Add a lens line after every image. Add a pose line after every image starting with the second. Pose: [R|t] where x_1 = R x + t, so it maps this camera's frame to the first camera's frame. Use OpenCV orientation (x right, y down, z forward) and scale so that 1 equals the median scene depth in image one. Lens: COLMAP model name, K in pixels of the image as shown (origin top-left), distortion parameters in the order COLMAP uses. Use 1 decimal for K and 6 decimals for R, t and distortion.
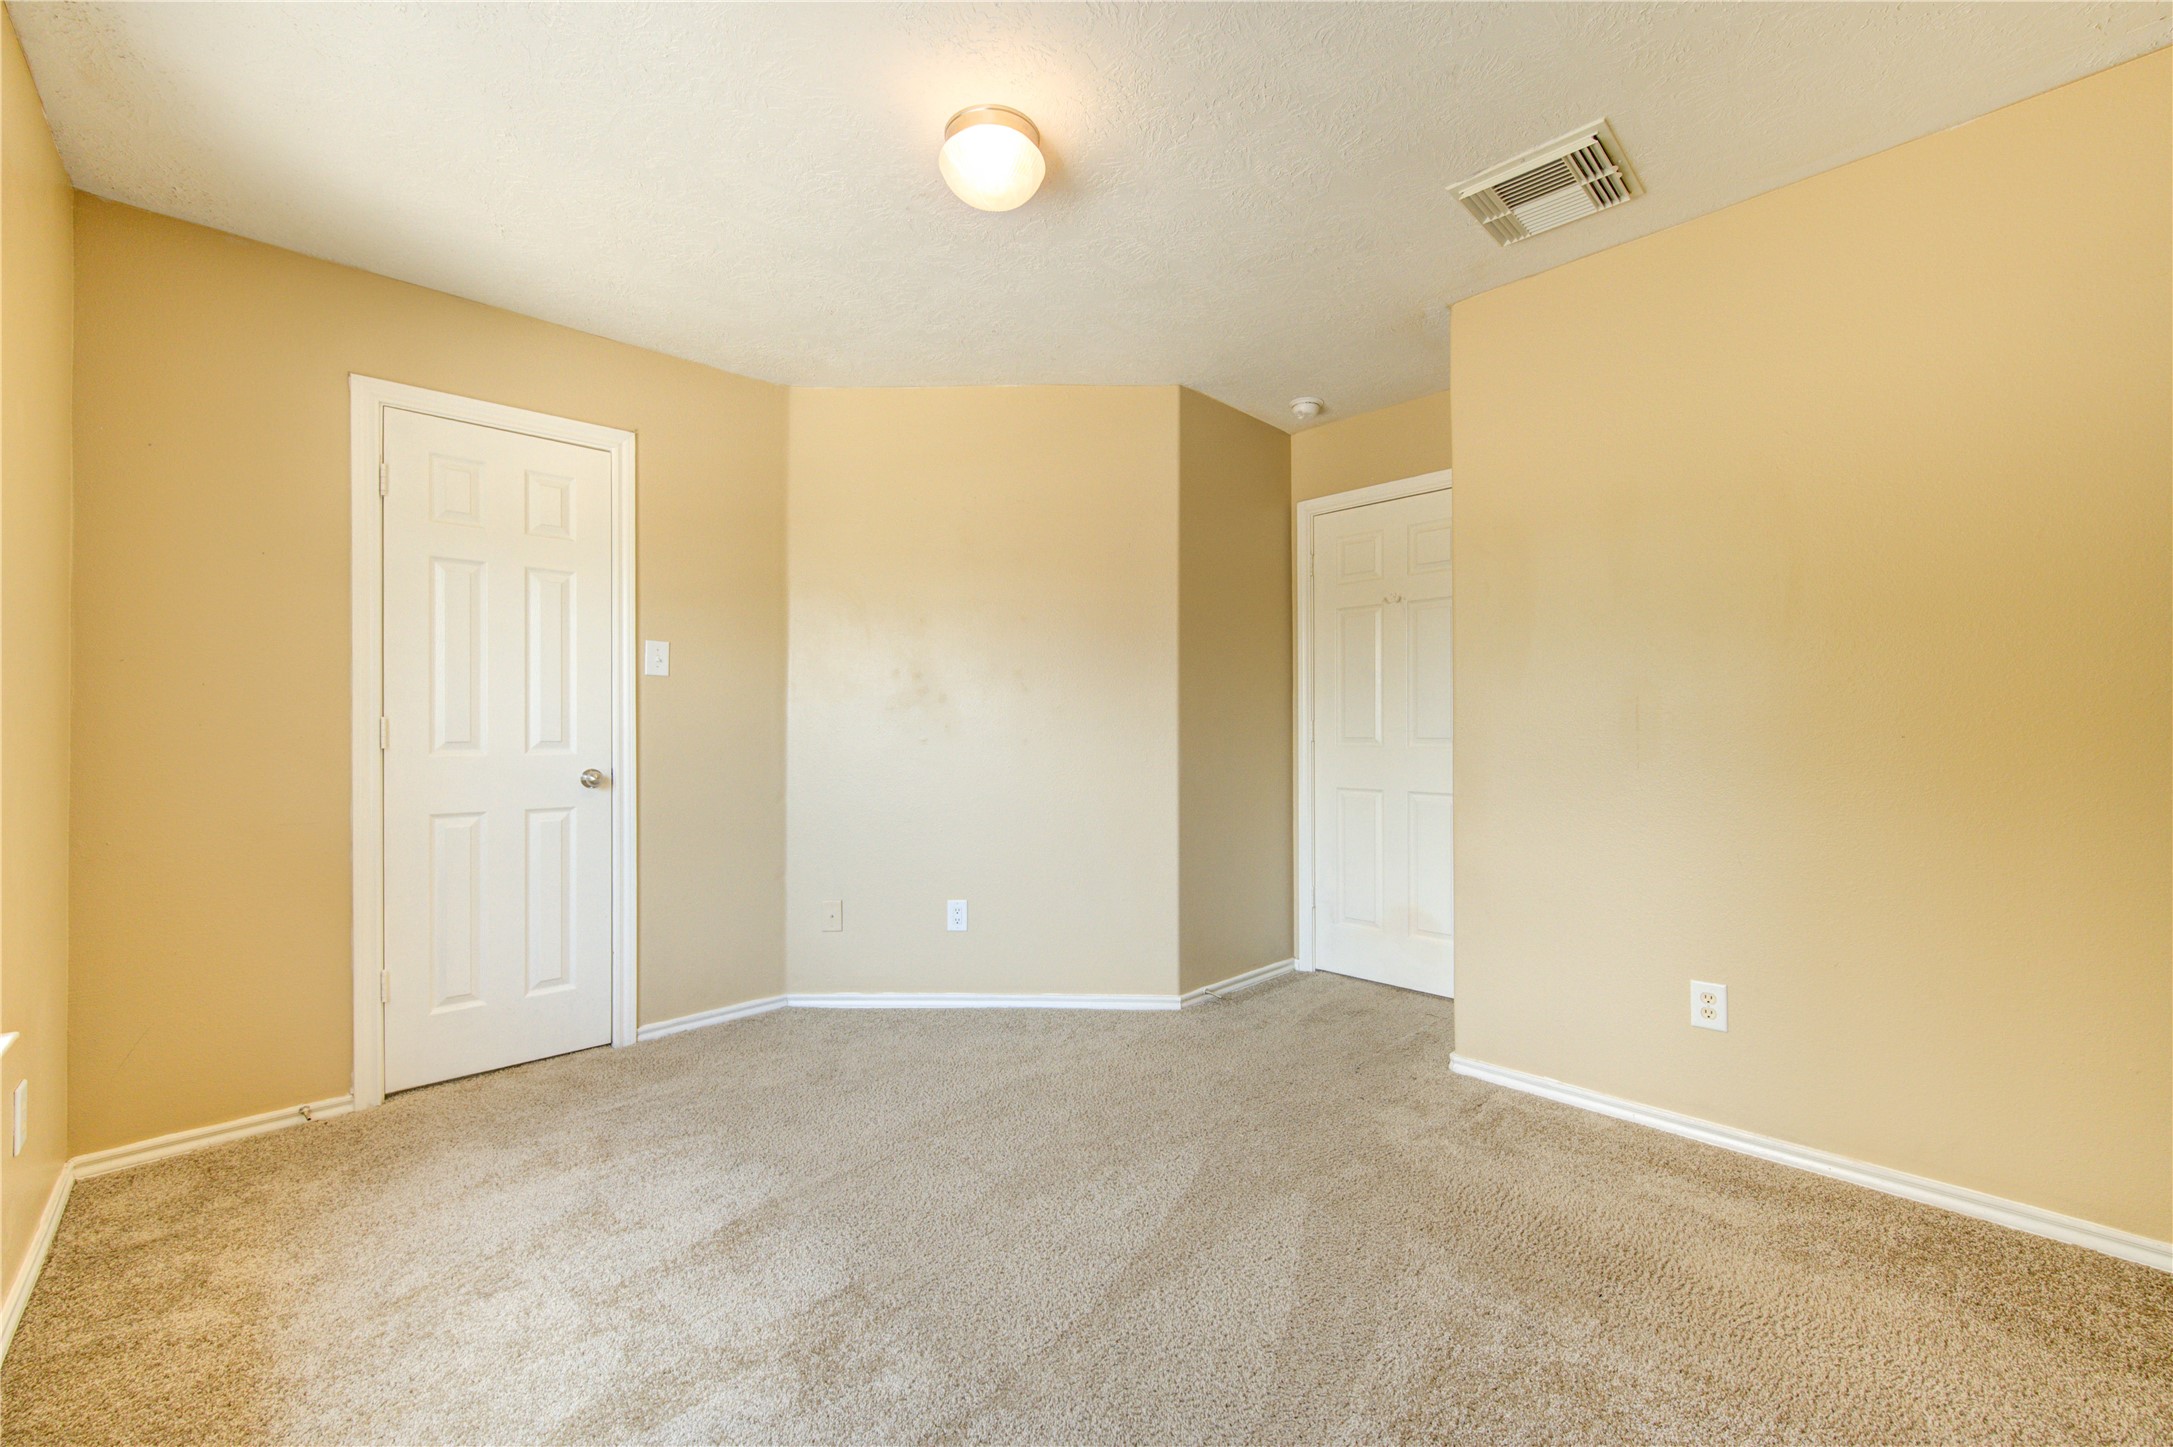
lens RADIAL K [[854.7, 0, 1095.5], [0, 854.7, 731.4], [0, 0, 1]] dist [-0.000438, -0.000166]
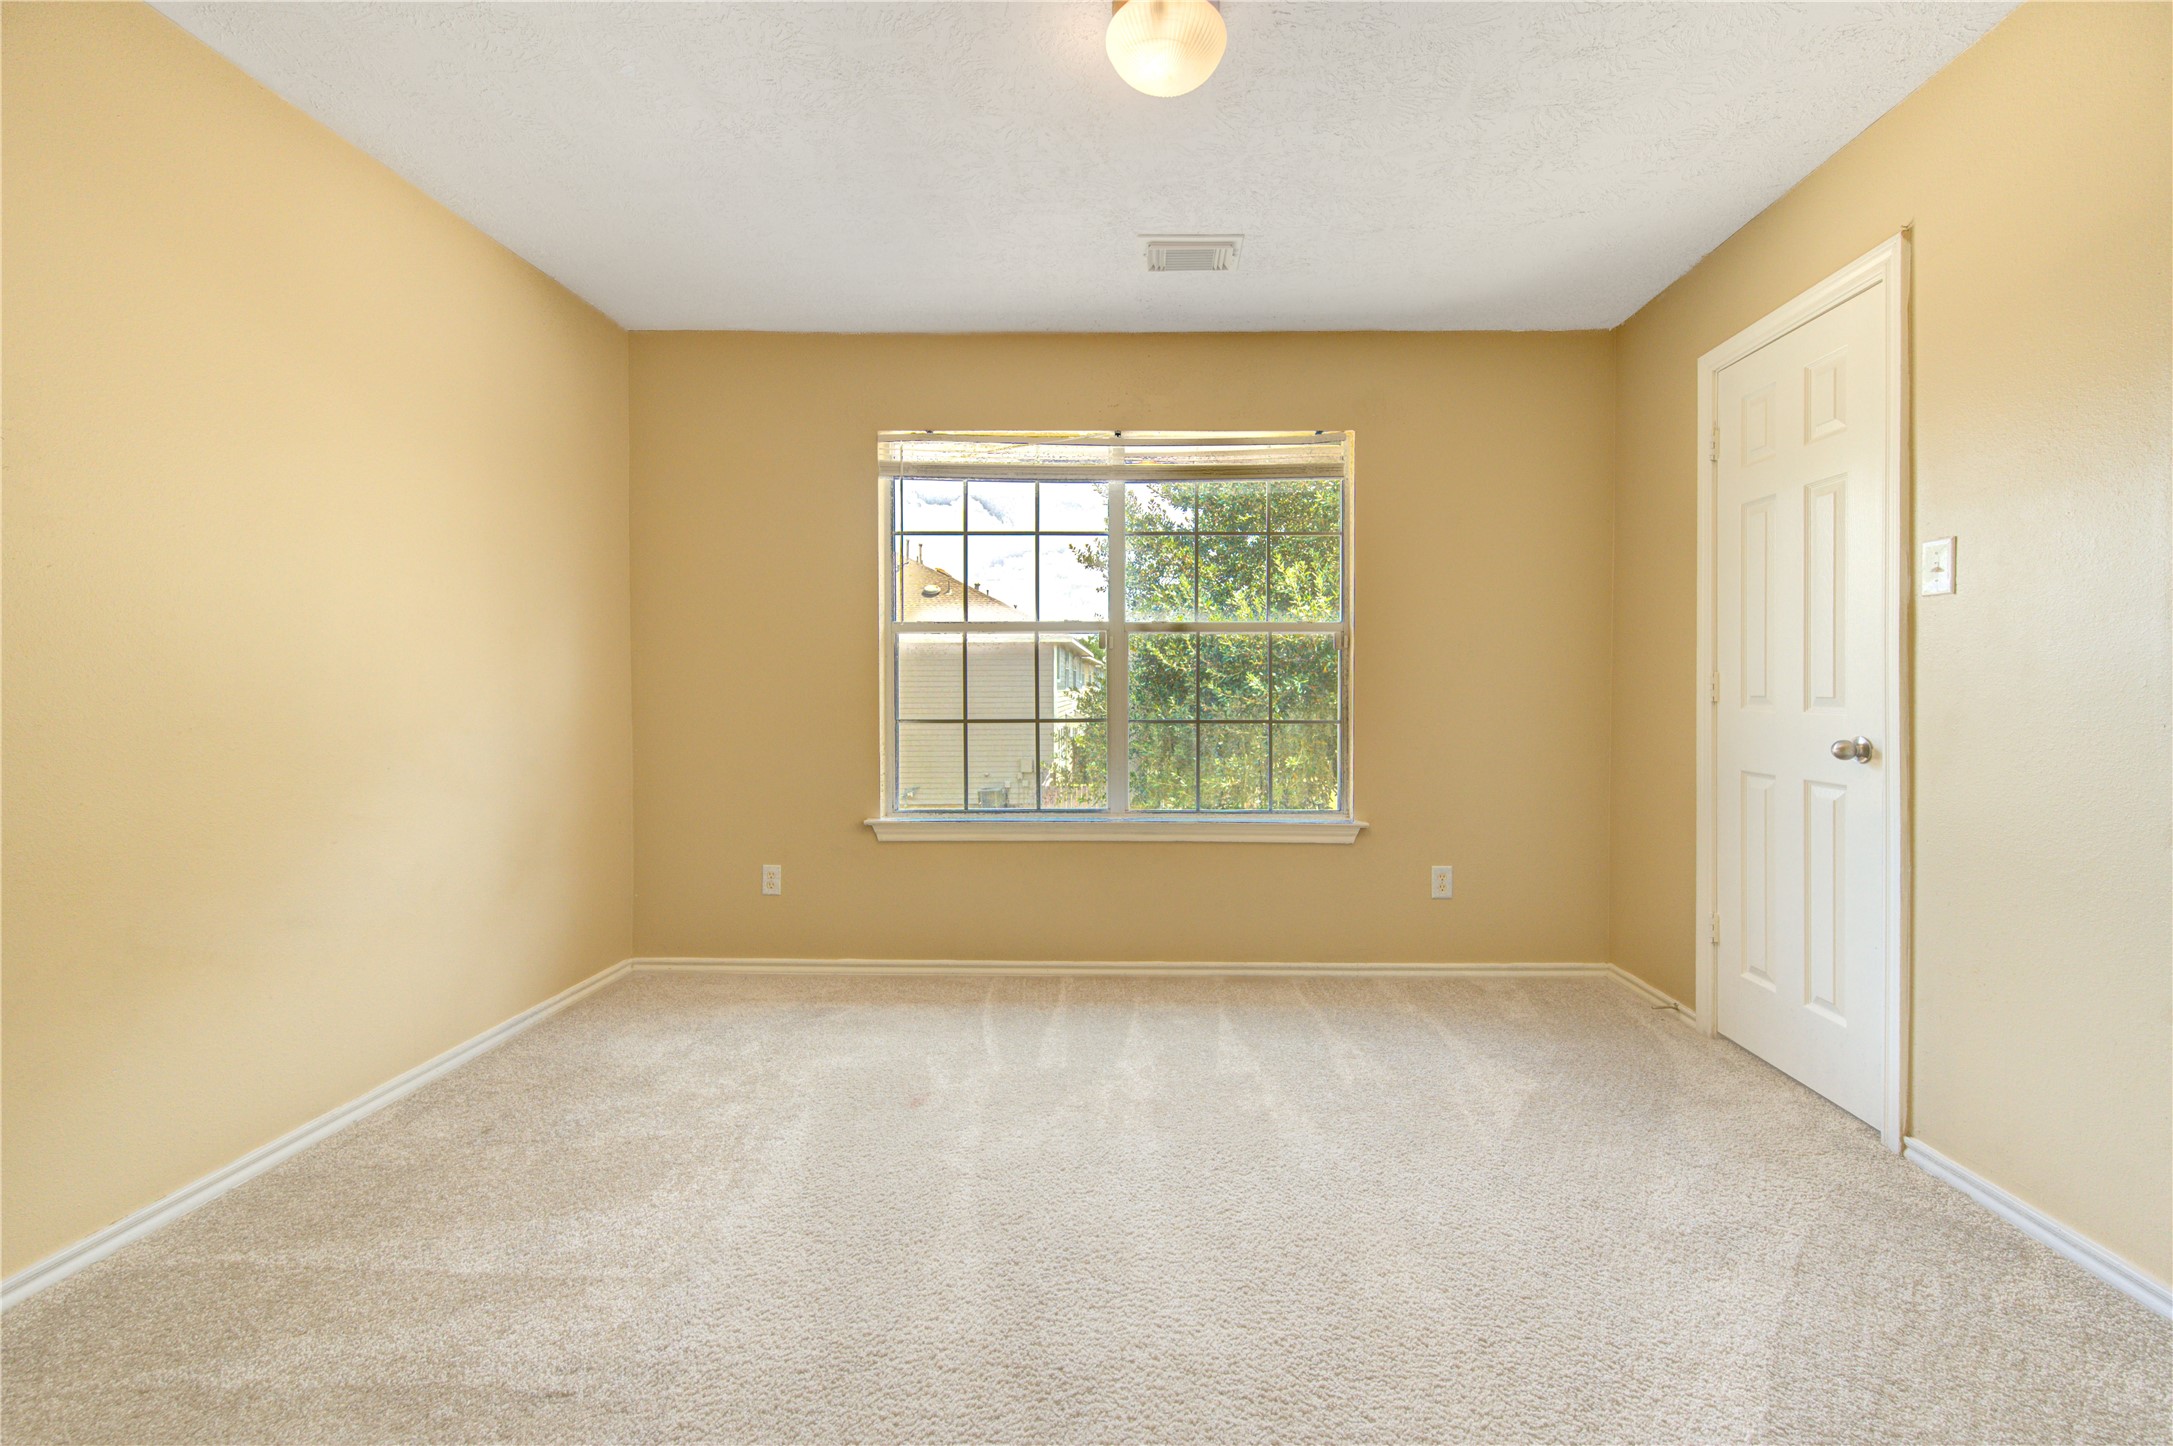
lens RADIAL K [[870.2, 0, 1143.2], [0, 870.2, 682.8], [0, 0, 1]] dist [-0.001006, -0.000565]
pose [[-0.704435, -0.001454, -0.709767, 0.366548], [-0.001635, 0.999999, -0.000426, 0.000486], [0.709767, 0.000861, -0.704436, 1.103130]]
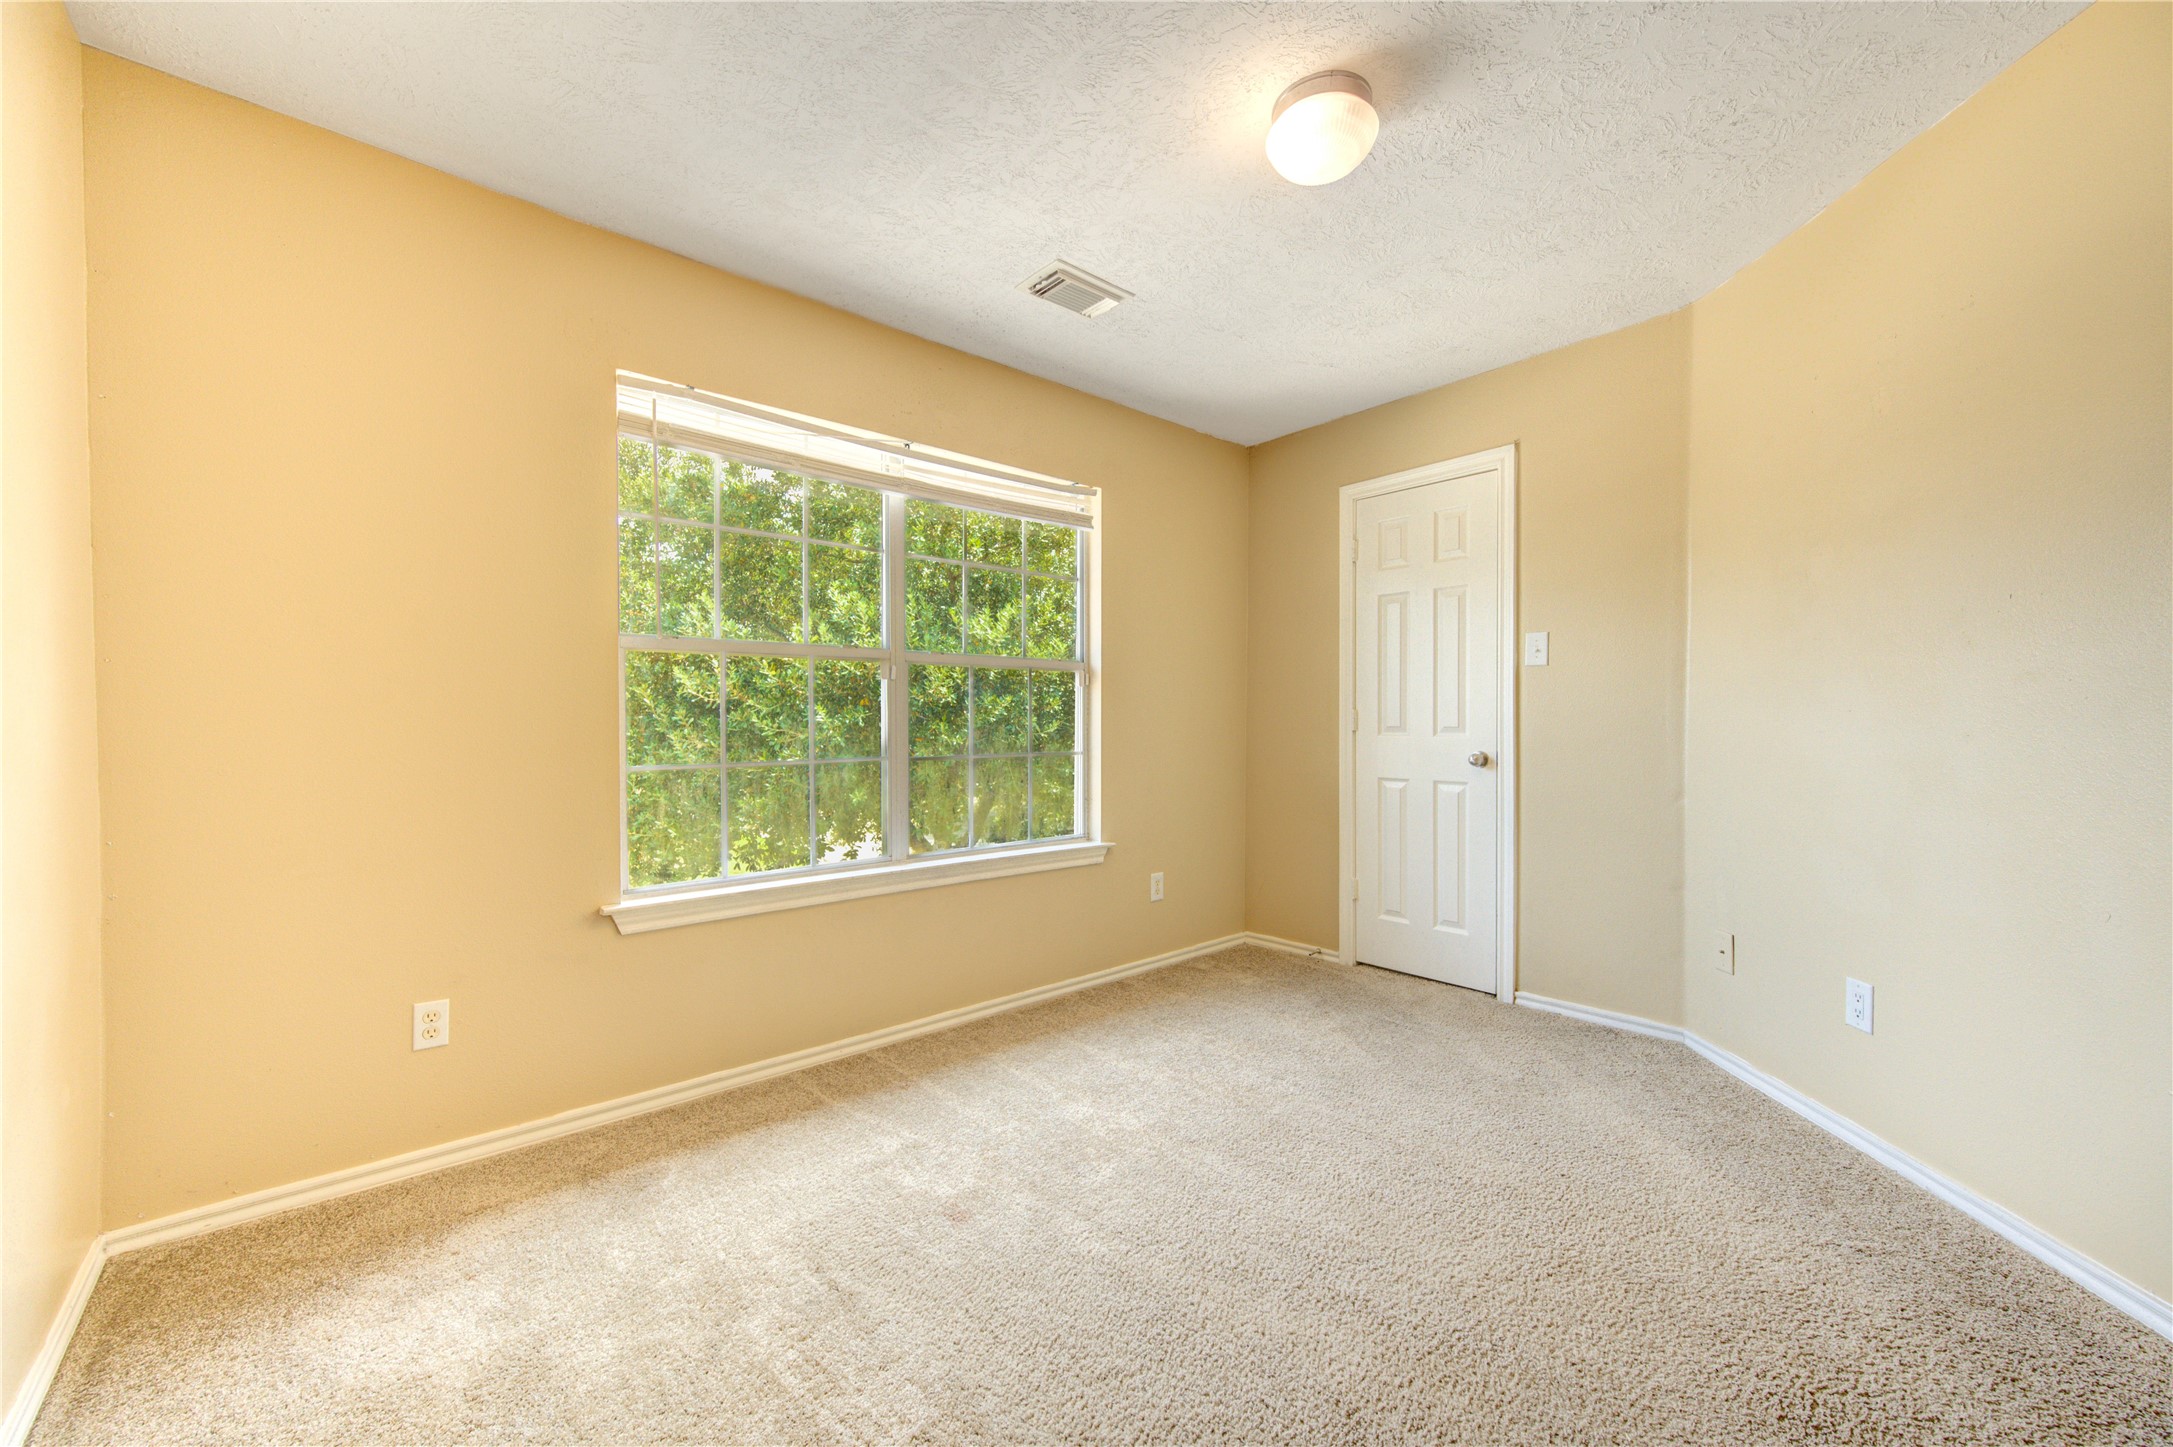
lens RADIAL K [[844.9, 0, 1086.5], [0, 844.9, 723.5], [0, 0, 1]] dist [0.000228, -0.000063]
pose [[-0.045323, 0.005010, -0.998960, 0.585992], [-0.001110, 0.999987, 0.005066, 0.001887], [0.998972, 0.001338, -0.045317, 0.526868]]
